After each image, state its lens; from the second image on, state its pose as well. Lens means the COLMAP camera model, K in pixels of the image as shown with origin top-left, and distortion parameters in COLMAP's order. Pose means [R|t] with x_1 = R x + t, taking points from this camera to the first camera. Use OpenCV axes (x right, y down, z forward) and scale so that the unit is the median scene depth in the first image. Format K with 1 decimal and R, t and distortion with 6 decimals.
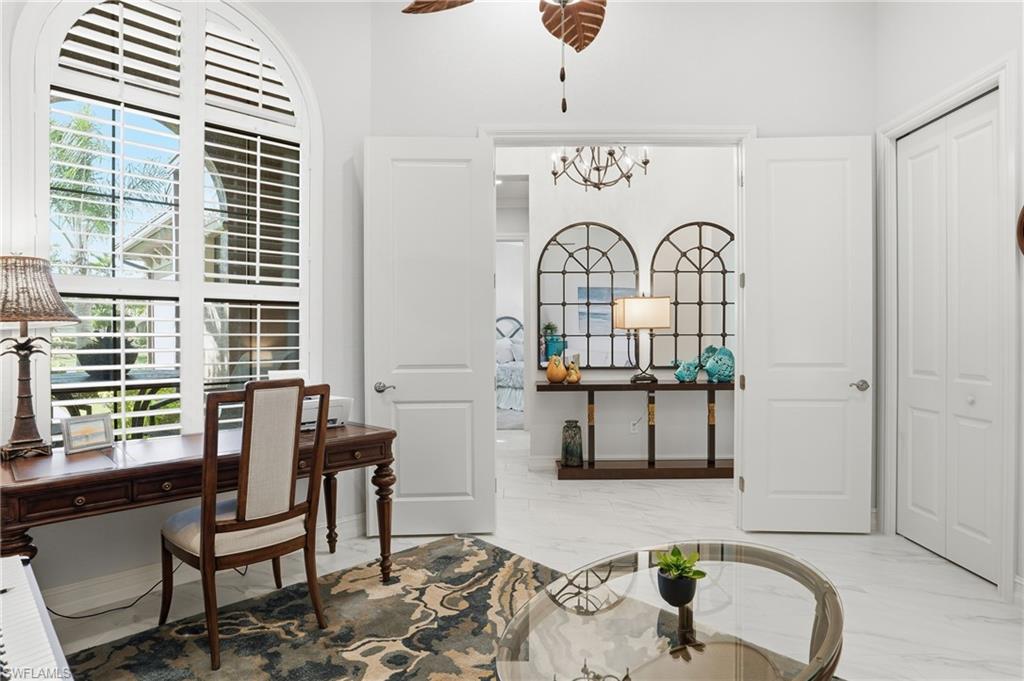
lens RADIAL K [[563.1, 0, 515.5], [0, 563.1, 338.7], [0, 0, 1]] dist [-0.017832, -0.000129]
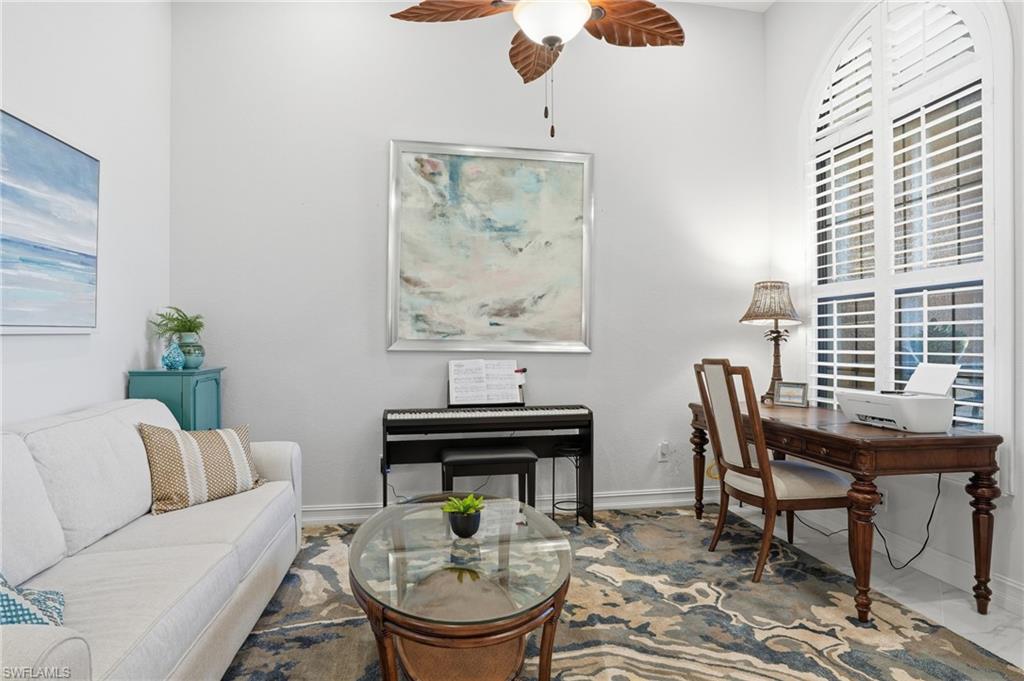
lens RADIAL K [[563.1, 0, 515.5], [0, 563.1, 338.7], [0, 0, 1]] dist [-0.017832, -0.000129]
pose [[-0.569225, -0.001255, -0.822181, 0.821227], [-0.000059, 0.999999, -0.001486, 0.023937], [0.822182, -0.000798, -0.569225, 1.182239]]
